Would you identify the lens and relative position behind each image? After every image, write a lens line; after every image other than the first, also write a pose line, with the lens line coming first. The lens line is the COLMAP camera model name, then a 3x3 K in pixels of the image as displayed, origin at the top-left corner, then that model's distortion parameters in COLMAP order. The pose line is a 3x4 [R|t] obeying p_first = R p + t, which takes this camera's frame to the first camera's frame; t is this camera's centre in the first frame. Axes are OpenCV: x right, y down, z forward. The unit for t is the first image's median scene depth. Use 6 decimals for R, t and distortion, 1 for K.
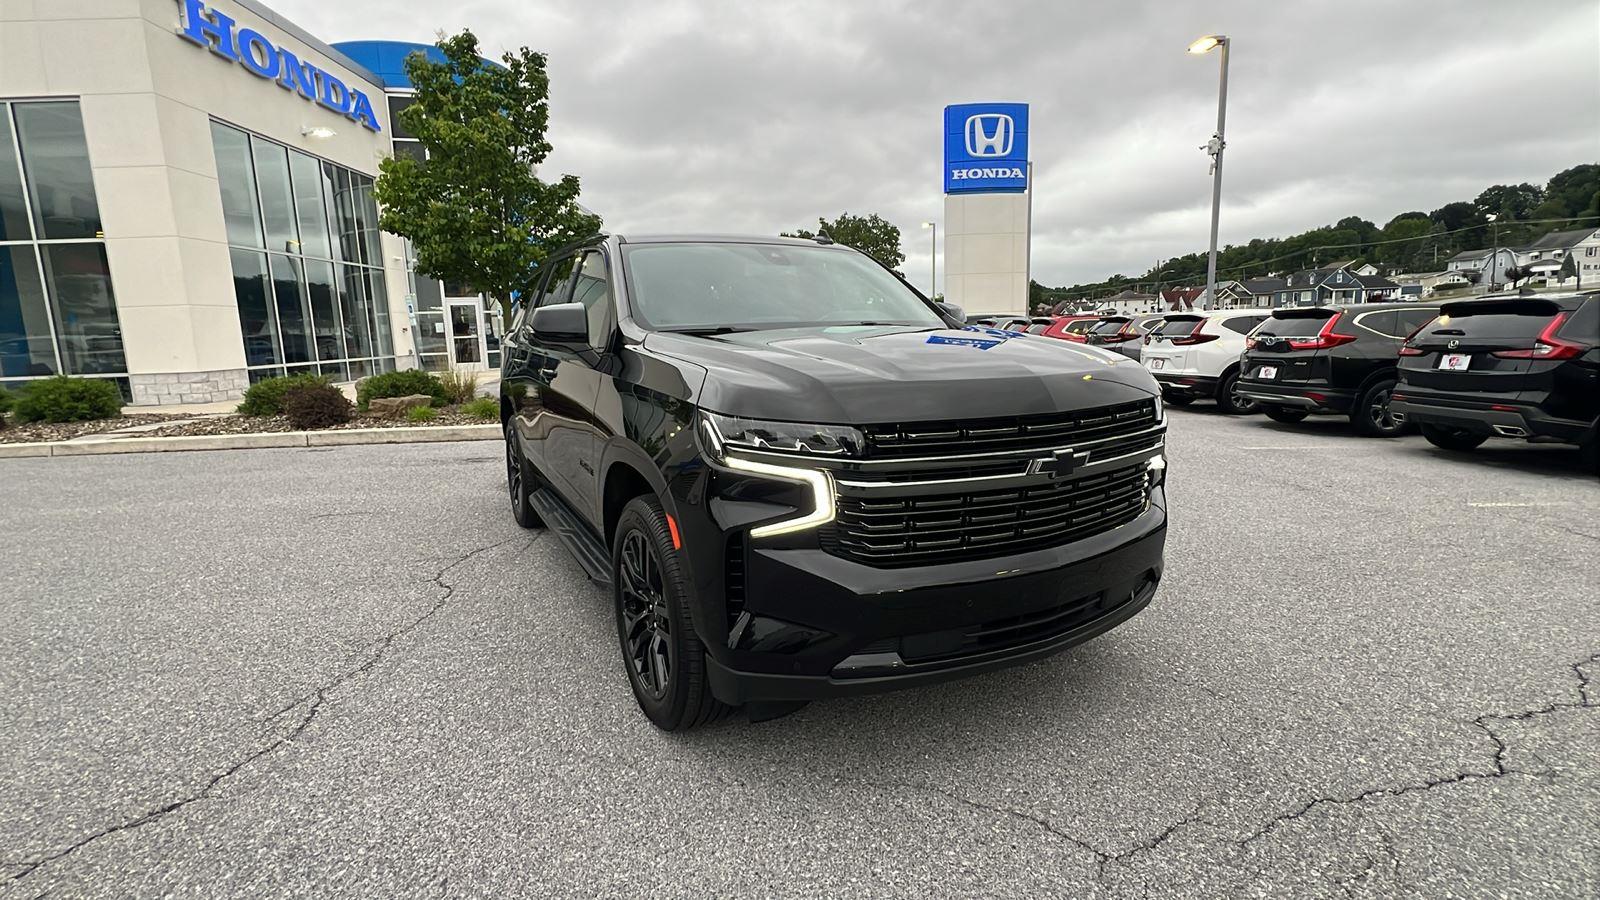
lens RADIAL K [[732.4, 0, 795.4], [0, 732.4, 450.0], [0, 0, 1]] dist [-0.000814, -0.001205]
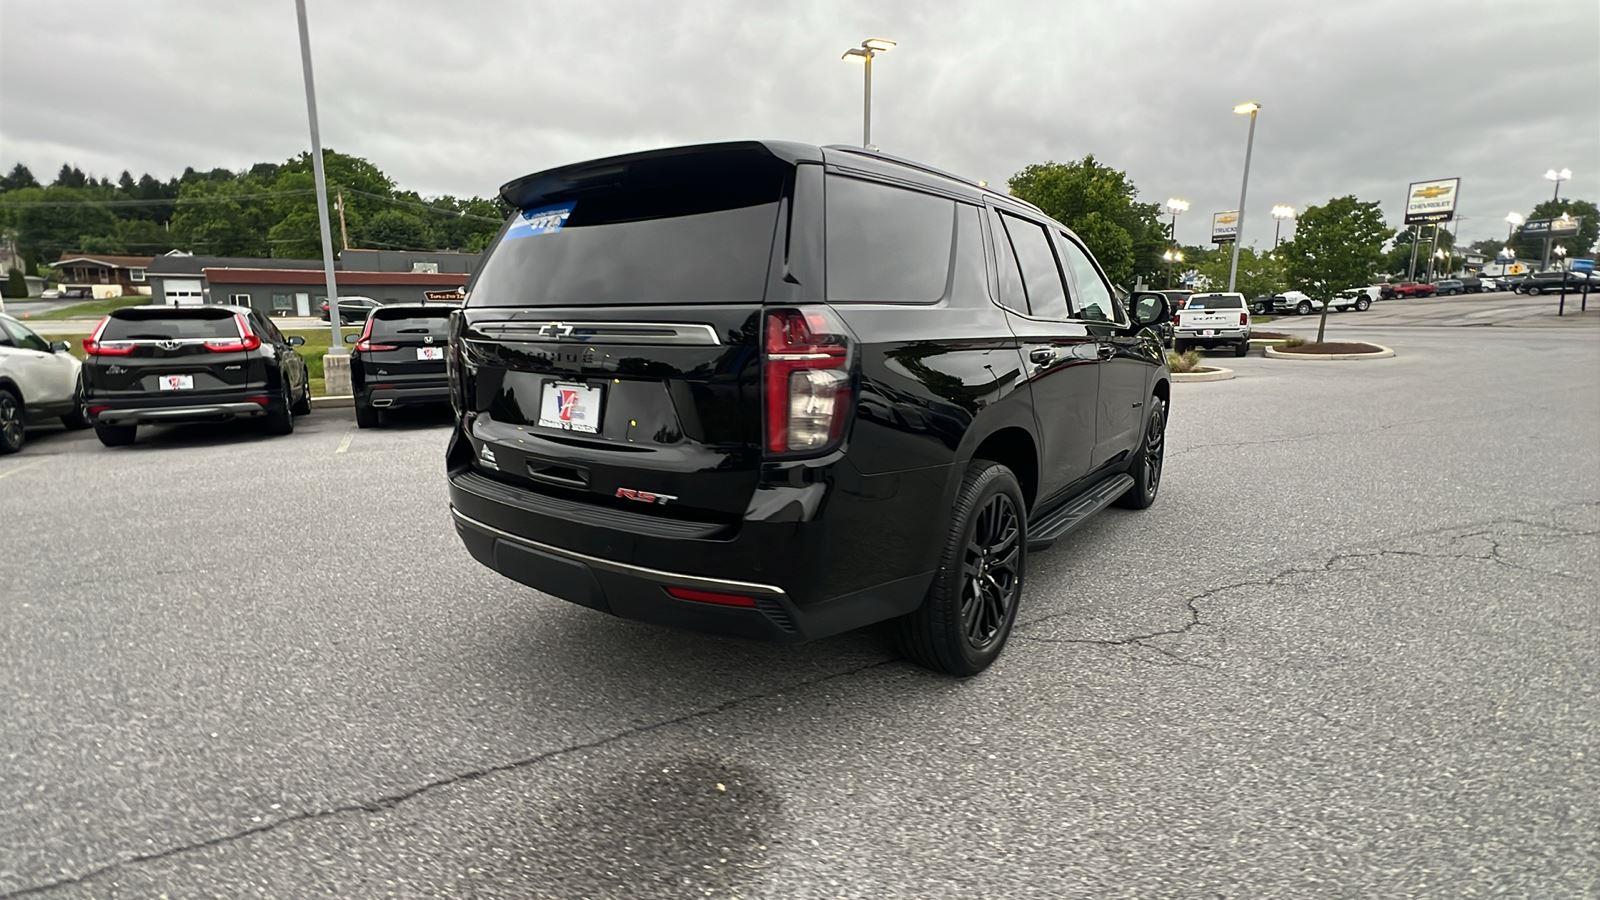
lens RADIAL K [[732.4, 0, 795.4], [0, 732.4, 450.0], [0, 0, 1]] dist [-0.000814, -0.001205]
pose [[-0.426739, -0.140840, 0.893341, -0.402932], [0.160563, 0.960308, 0.228097, -0.102943], [-0.890007, 0.240775, -0.387187, 0.673311]]
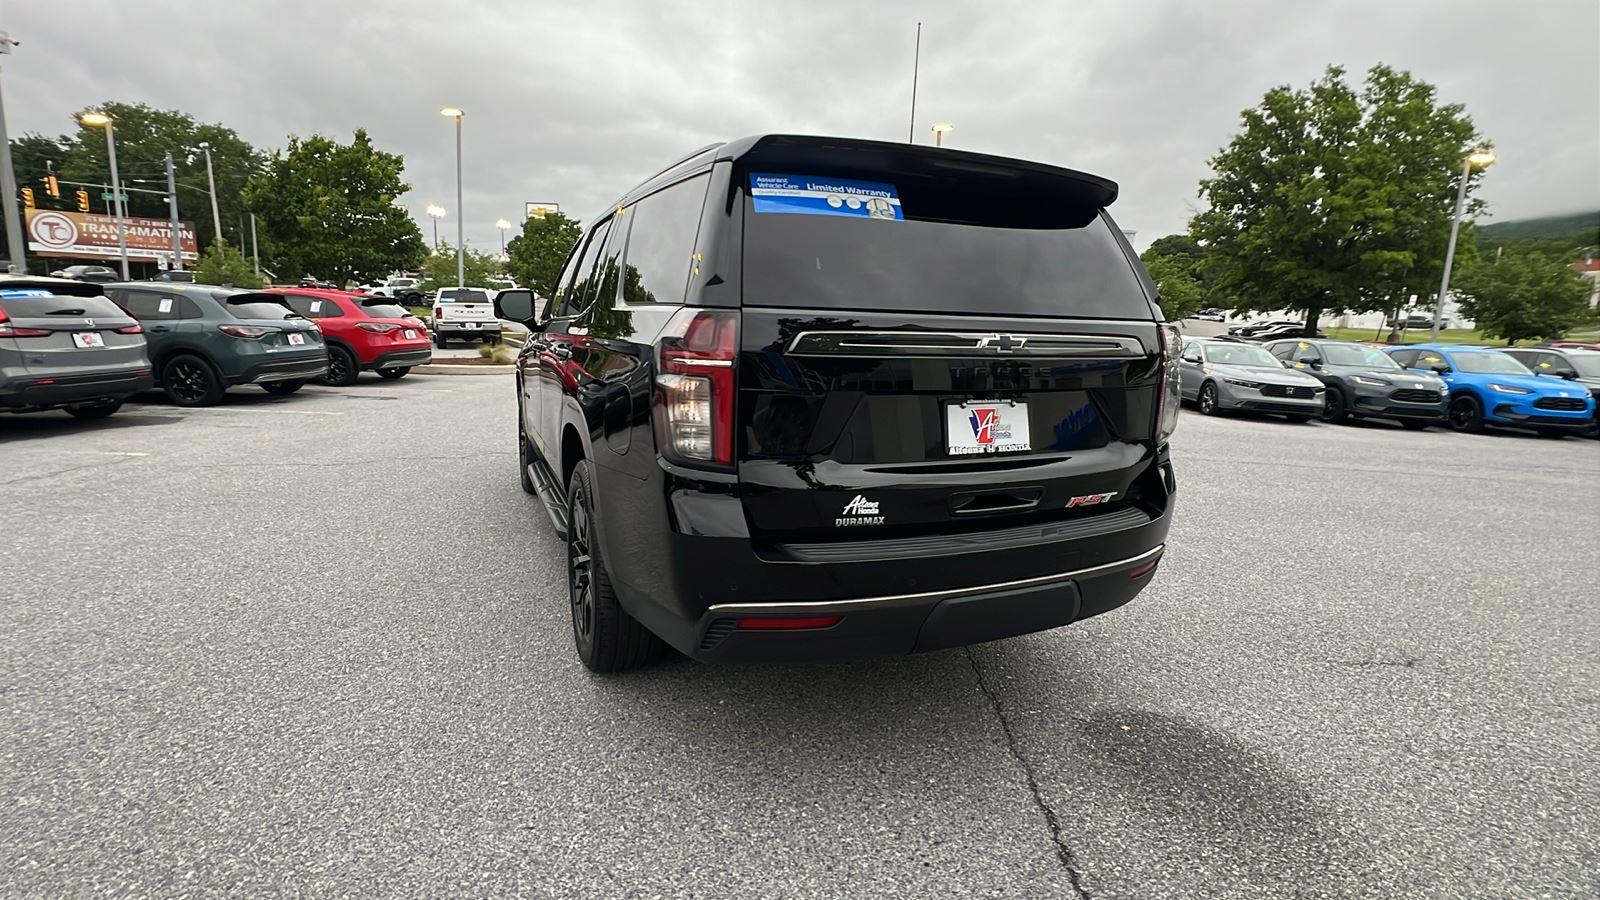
lens RADIAL K [[732.4, 0, 795.4], [0, 732.4, 450.0], [0, 0, 1]] dist [-0.000814, -0.001205]
pose [[-0.996468, -0.024152, 0.080420, -0.128087], [0.004138, 0.942455, 0.334308, -0.138030], [-0.083867, 0.333461, -0.939026, 0.844369]]
